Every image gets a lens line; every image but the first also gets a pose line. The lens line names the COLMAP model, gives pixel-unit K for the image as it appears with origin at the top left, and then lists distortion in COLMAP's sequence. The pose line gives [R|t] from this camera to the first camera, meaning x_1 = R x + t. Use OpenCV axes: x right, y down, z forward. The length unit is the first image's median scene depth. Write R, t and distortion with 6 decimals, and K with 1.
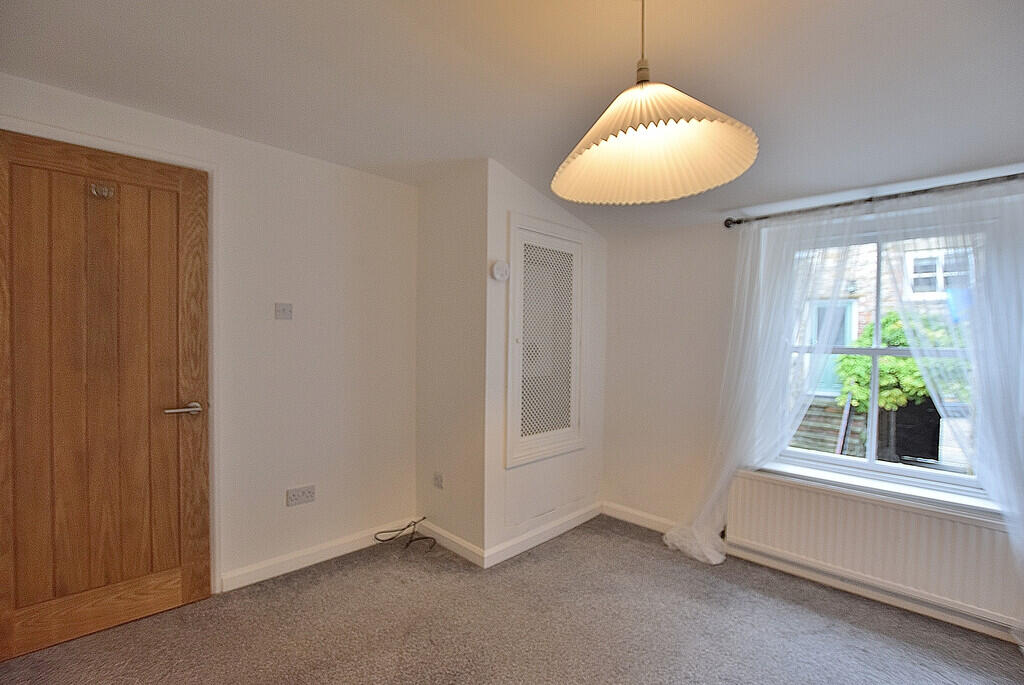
lens RADIAL K [[468.5, 0, 508.1], [0, 468.5, 342.8], [0, 0, 1]] dist [-0.016749, -0.000182]
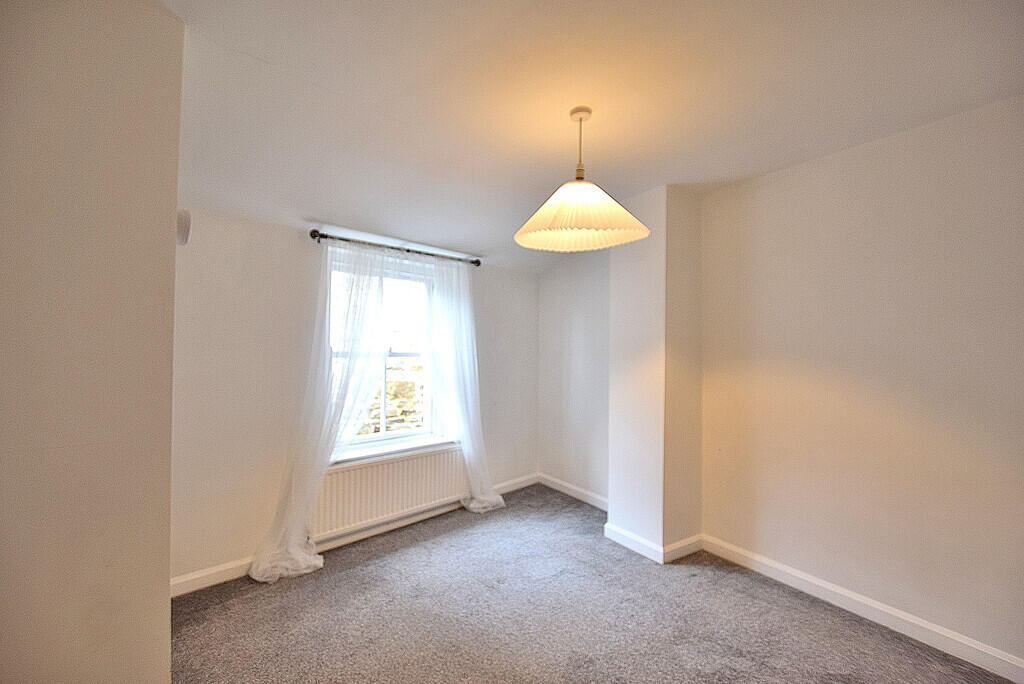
lens RADIAL K [[468.5, 0, 508.1], [0, 468.5, 342.3], [0, 0, 1]] dist [-0.016749, -0.000182]
pose [[-0.027371, 0.000410, 0.999625, -0.621913], [0.003862, 0.999992, -0.000305, -0.015872], [-0.999618, 0.003852, -0.027373, 0.648543]]
